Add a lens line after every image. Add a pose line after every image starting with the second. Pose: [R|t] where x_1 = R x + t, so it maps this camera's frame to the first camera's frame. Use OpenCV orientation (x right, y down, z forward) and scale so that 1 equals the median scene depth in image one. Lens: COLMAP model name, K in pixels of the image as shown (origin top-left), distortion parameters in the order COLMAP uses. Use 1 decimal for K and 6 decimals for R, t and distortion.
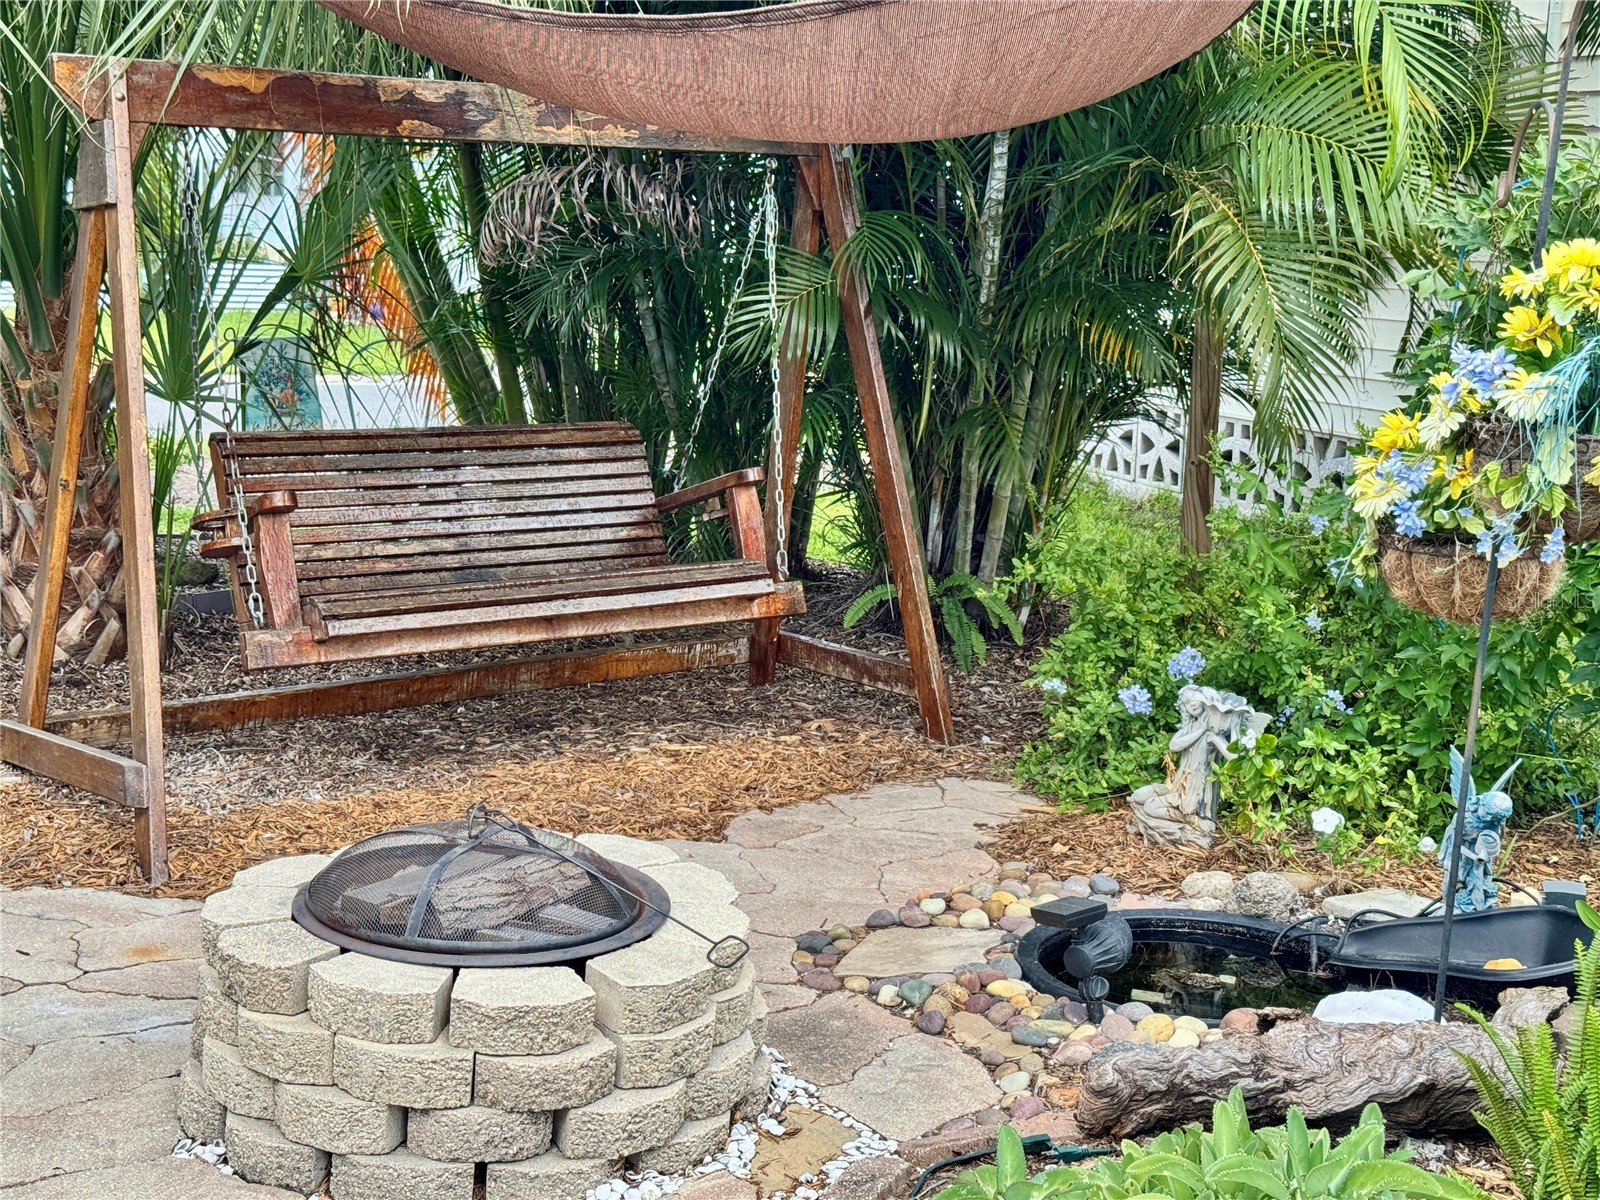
lens RADIAL K [[2158.5, 0, 757.0], [0, 2158.5, 593.6], [0, 0, 1]] dist [0.116462, 0.000000]
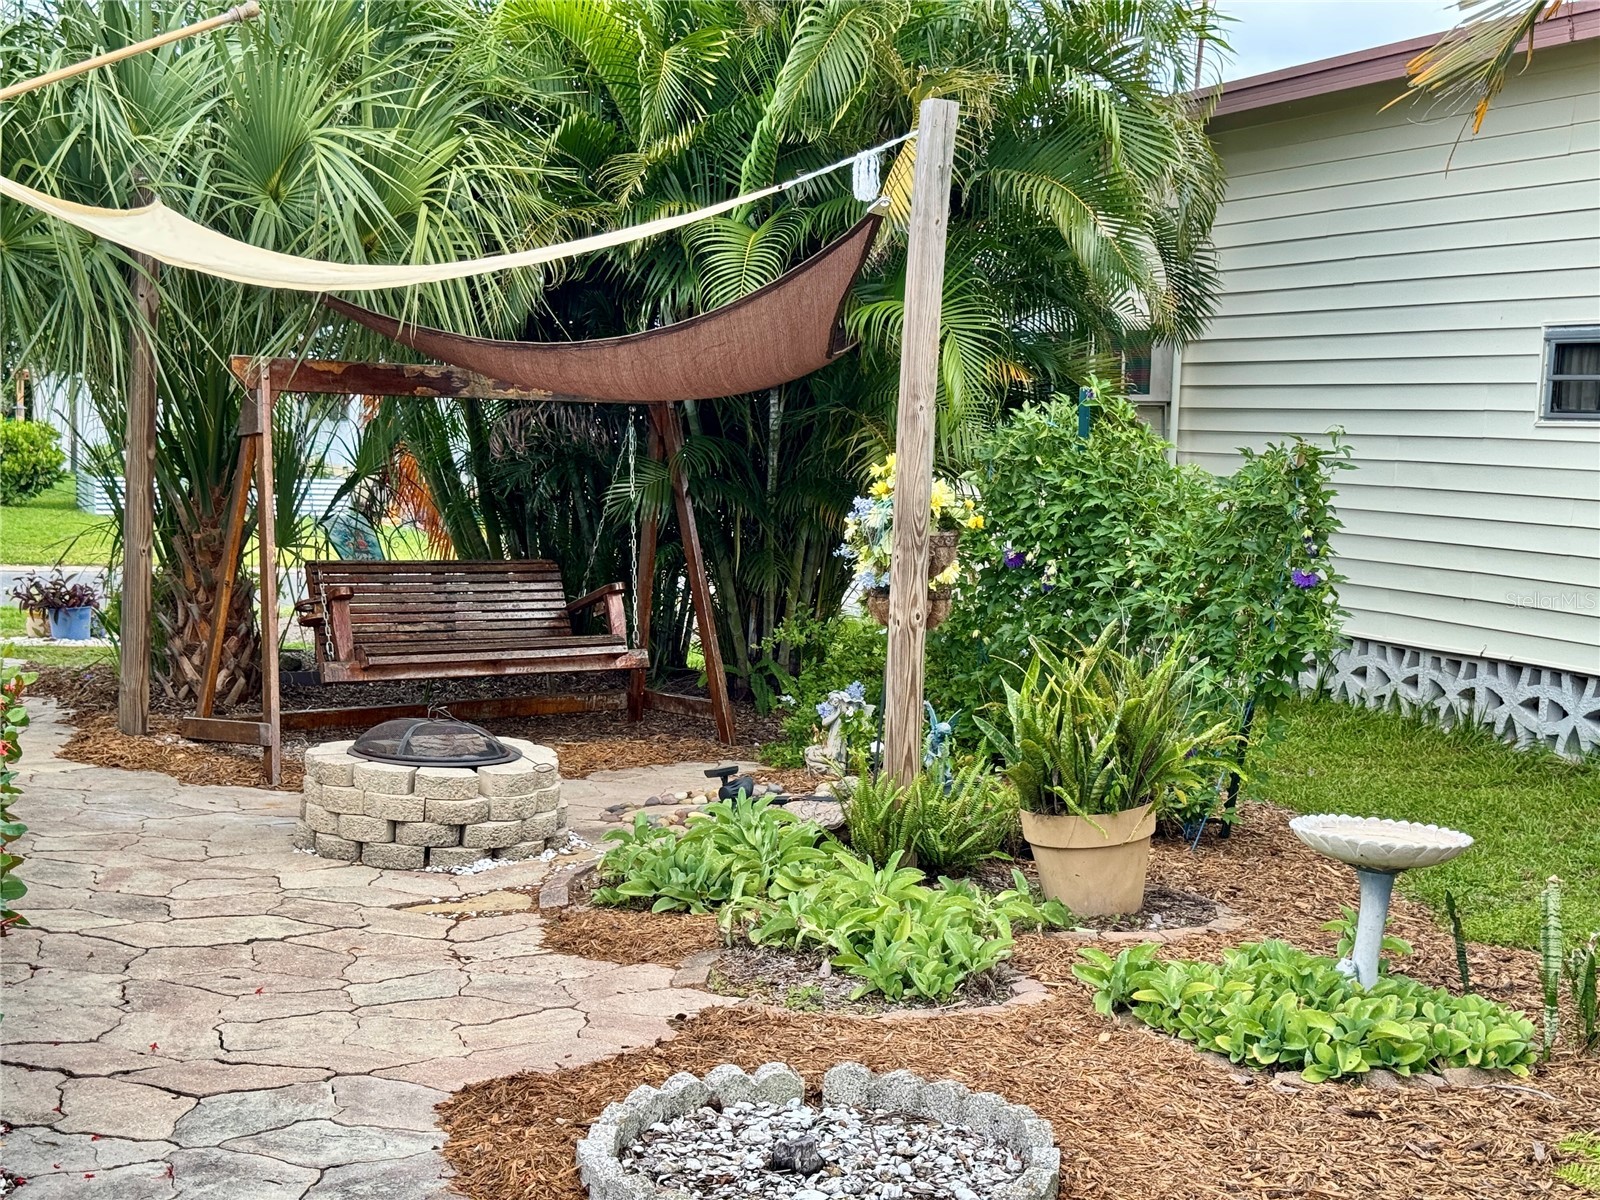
lens RADIAL K [[2158.5, 0, 799.9], [0, 2158.5, 605.8], [0, 0, 1]] dist [0.116462, 0.000000]
pose [[0.999973, 0.003600, -0.006352, 0.163188], [-0.004183, 0.995539, -0.094256, 0.129299], [0.005985, 0.094280, 0.995528, -0.757514]]
